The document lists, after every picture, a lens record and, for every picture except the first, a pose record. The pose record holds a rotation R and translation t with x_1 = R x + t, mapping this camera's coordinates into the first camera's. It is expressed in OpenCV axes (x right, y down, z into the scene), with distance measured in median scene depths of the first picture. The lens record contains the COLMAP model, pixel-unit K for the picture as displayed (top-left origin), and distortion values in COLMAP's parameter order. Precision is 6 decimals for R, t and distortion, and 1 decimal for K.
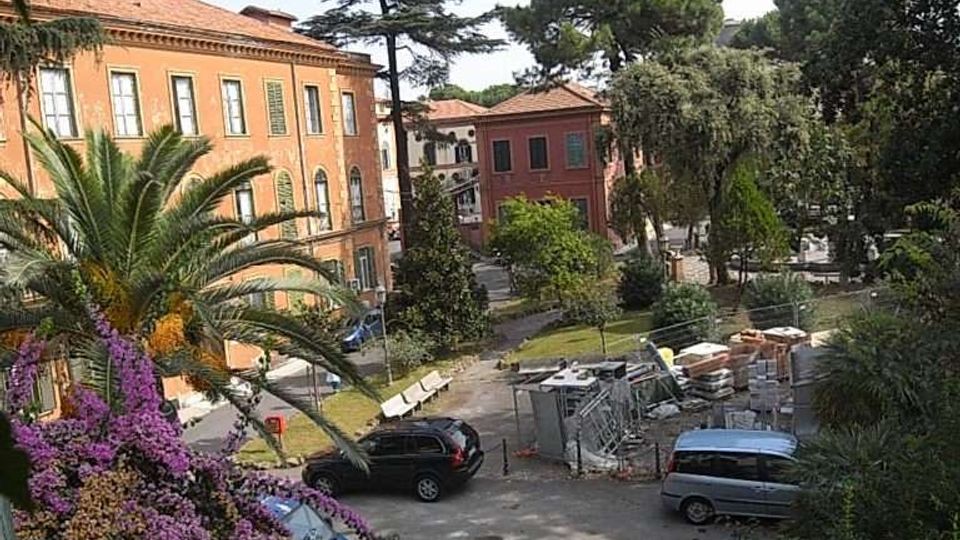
lens RADIAL K [[903.8, 0, 478.1], [0, 903.8, 273.4], [0, 0, 1]] dist [-0.050497, -0.002628]
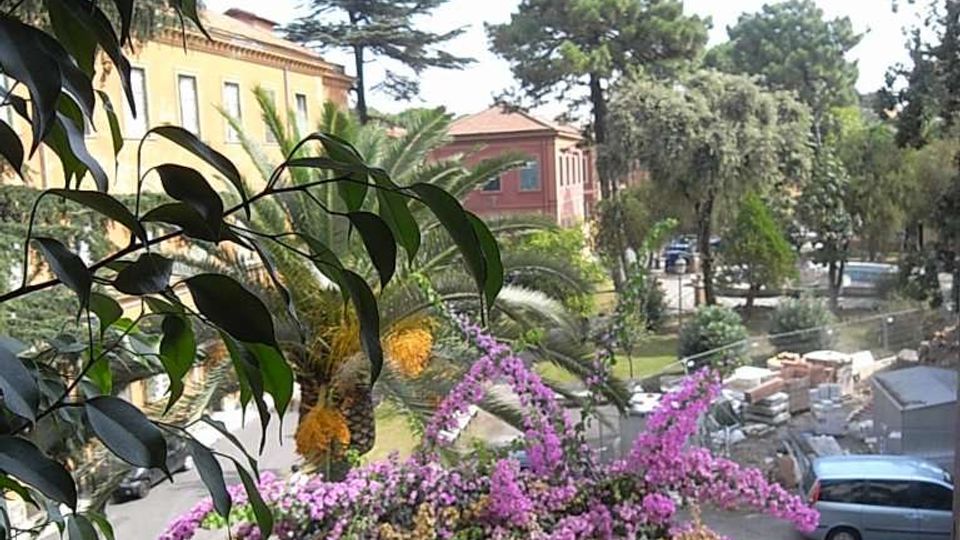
lens RADIAL K [[903.8, 0, 478.1], [0, 903.8, 273.4], [0, 0, 1]] dist [-0.050497, -0.002628]
pose [[0.992014, 0.017167, 0.124952, -0.125377], [-0.013686, 0.999495, -0.028667, 0.005385], [-0.125381, 0.026728, 0.991749, 0.045391]]
